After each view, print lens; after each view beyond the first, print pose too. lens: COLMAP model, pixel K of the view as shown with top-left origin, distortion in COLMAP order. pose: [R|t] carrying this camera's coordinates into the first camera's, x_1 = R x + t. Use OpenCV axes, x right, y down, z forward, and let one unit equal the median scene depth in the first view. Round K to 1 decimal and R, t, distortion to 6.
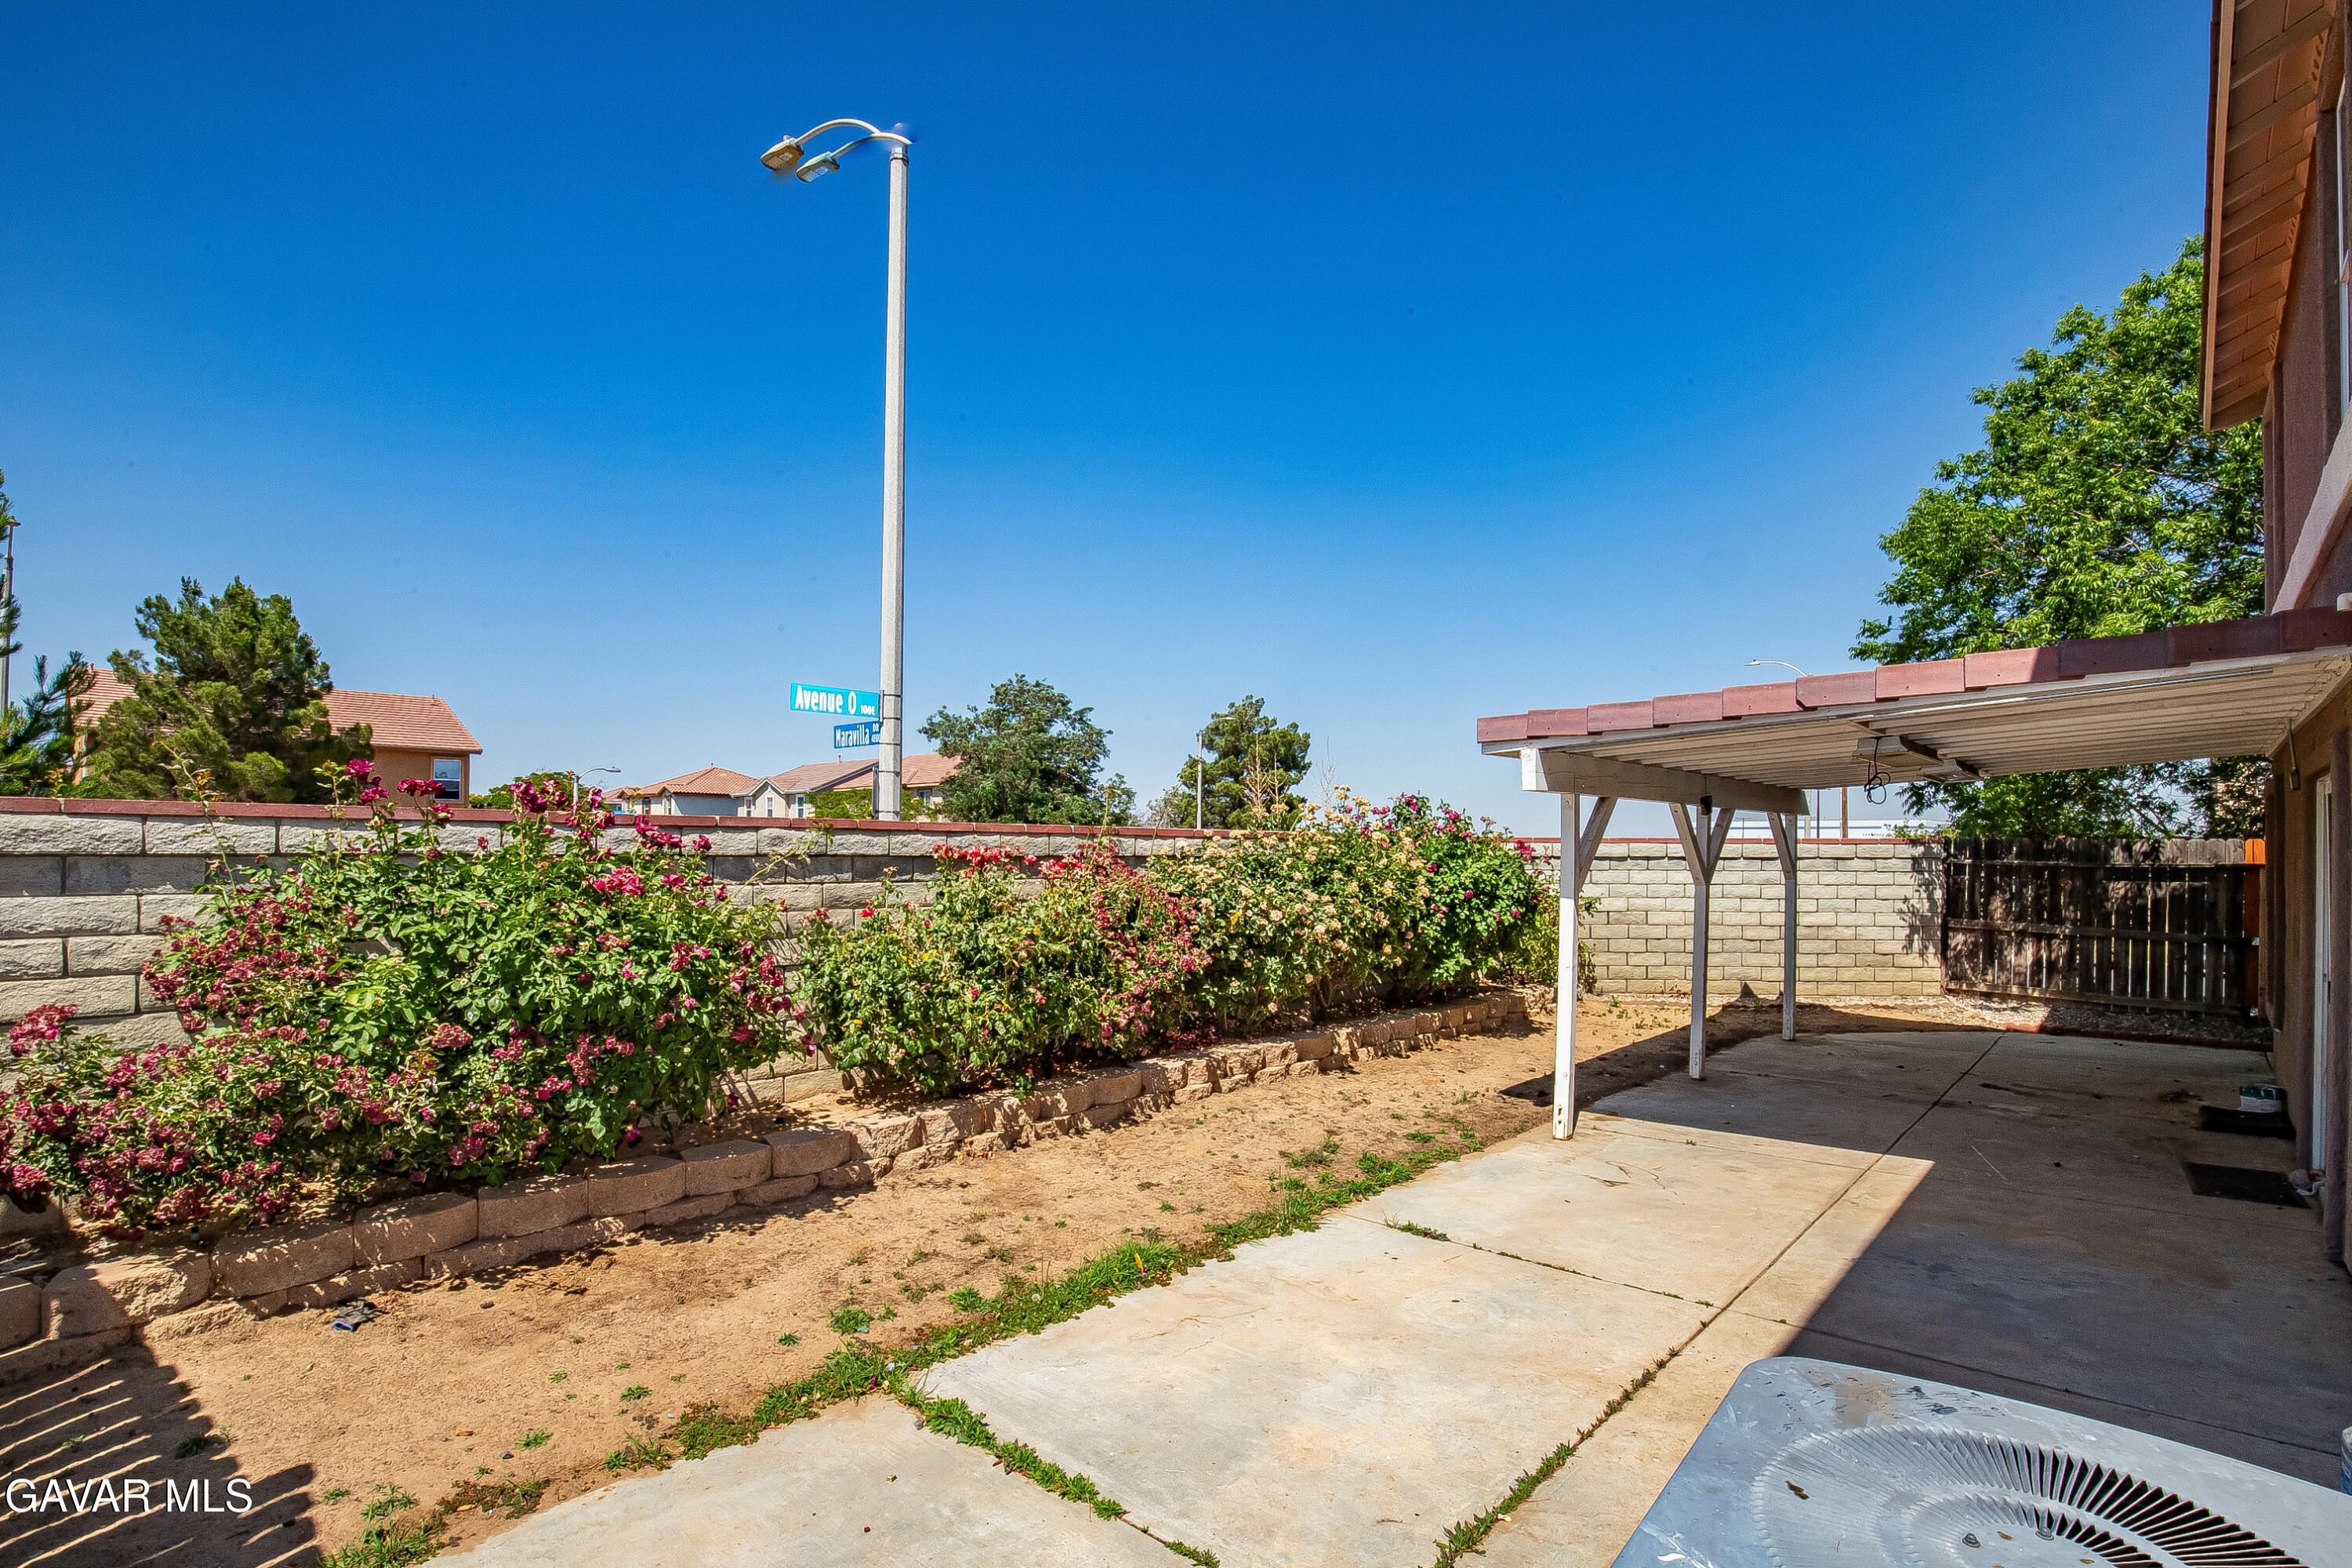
lens RADIAL K [[1099.7, 0, 1198.2], [0, 1099.7, 839.5], [0, 0, 1]] dist [-0.023078, -0.000084]
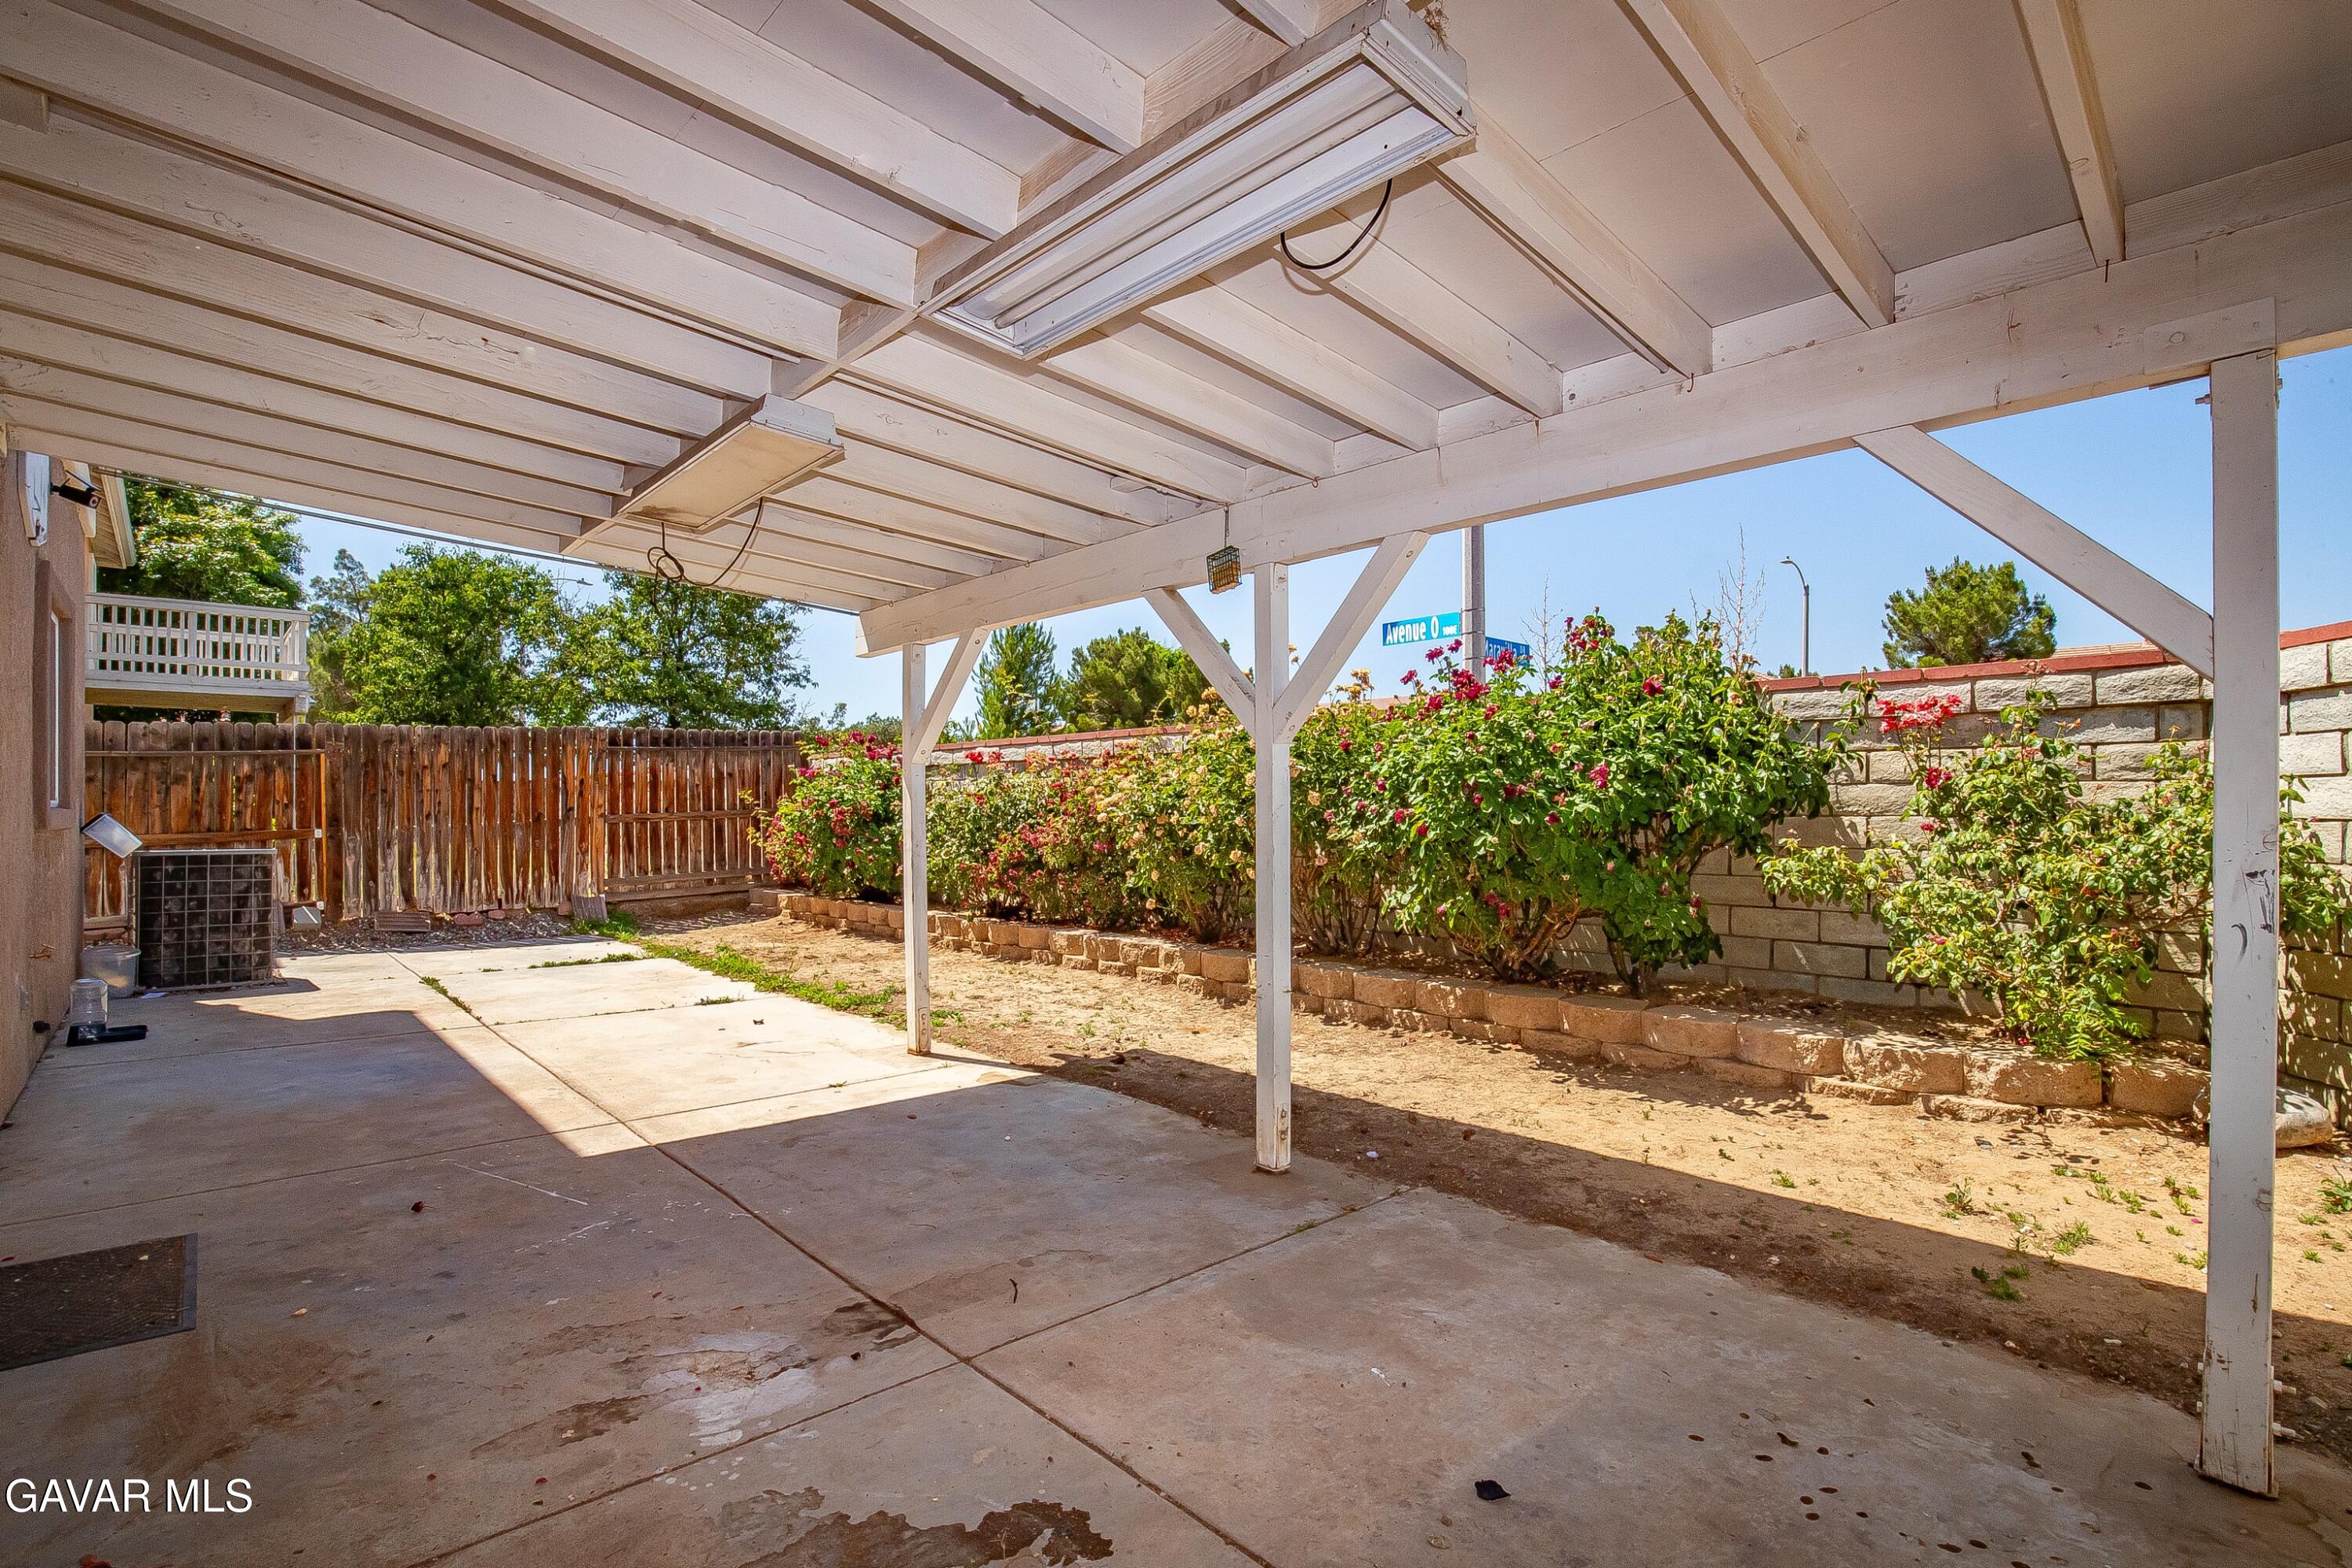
lens RADIAL K [[1099.7, 0, 1198.2], [0, 1099.7, 839.5], [0, 0, 1]] dist [-0.023078, -0.000084]
pose [[-0.073559, 0.018385, -0.997121, 0.729435], [0.007582, 0.999811, 0.017875, 0.057813], [0.997262, -0.006245, -0.073684, 0.800633]]
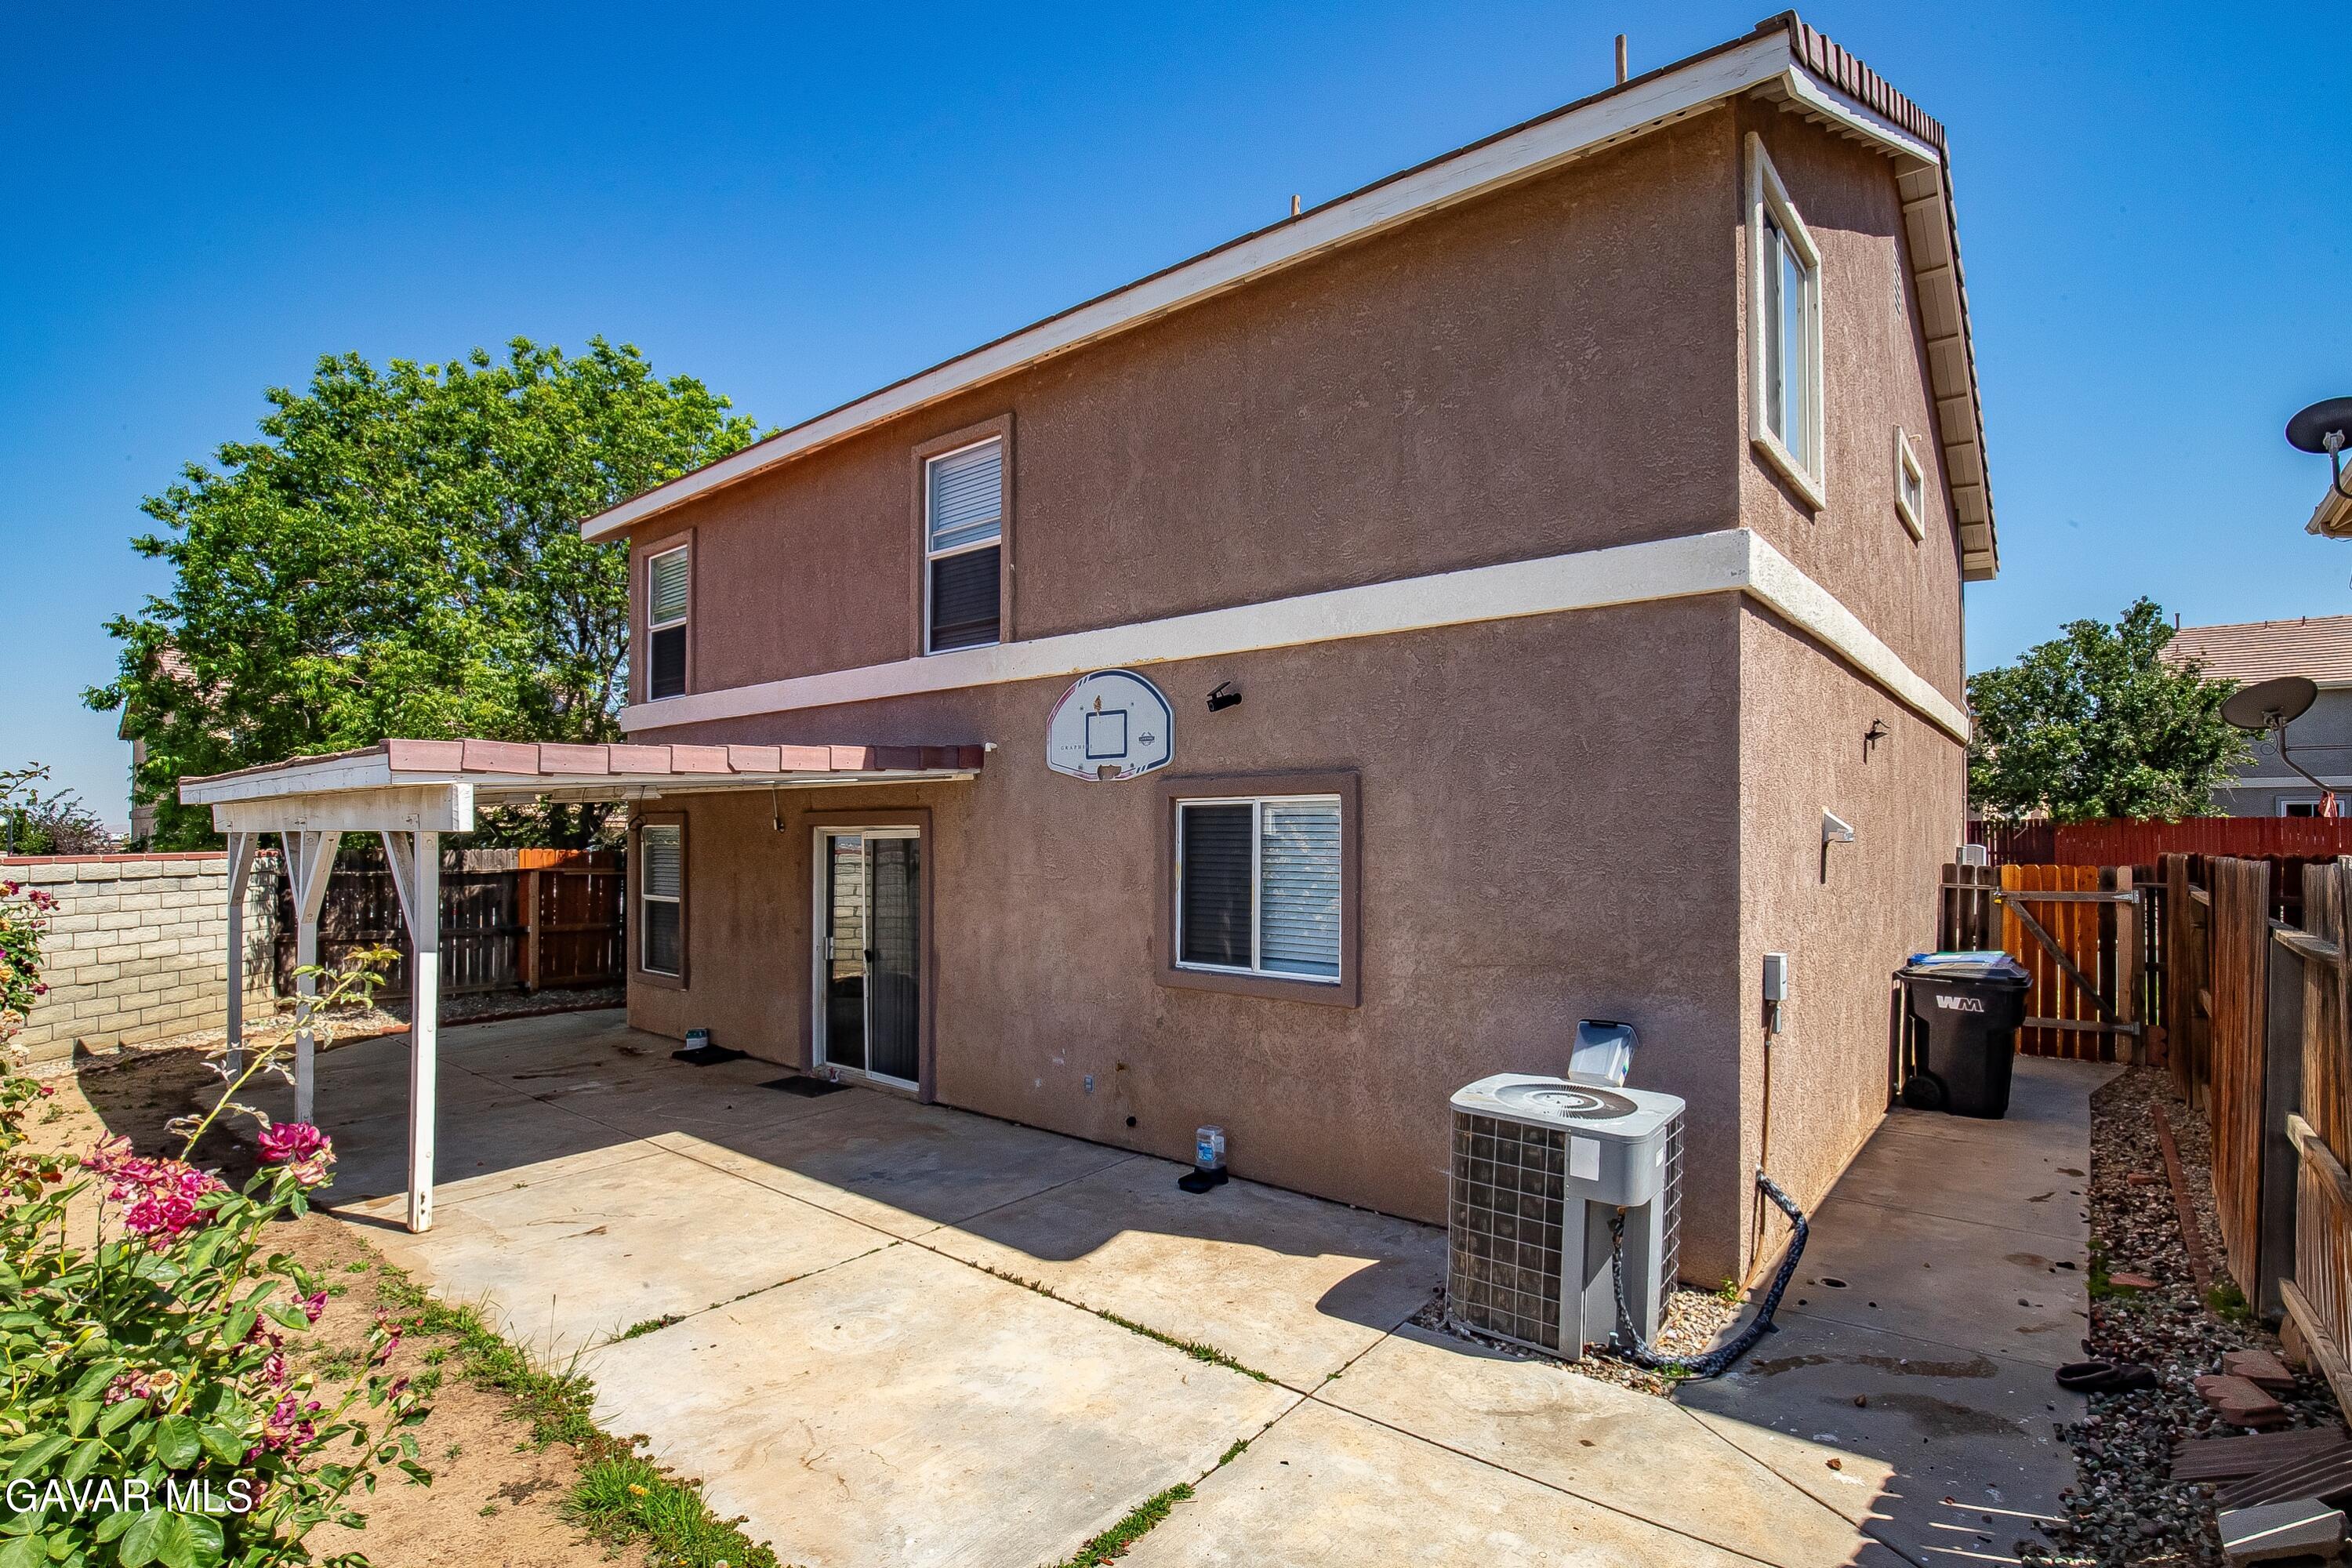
lens RADIAL K [[1116.4, 0, 1145.2], [0, 1116.4, 823.7], [0, 0, 1]] dist [-0.020502, 0.000243]
pose [[-0.009779, 0.003630, 0.999946, -0.337729], [-0.005806, 0.999976, -0.003687, -0.029628], [-0.999935, -0.005842, -0.009757, 0.274015]]
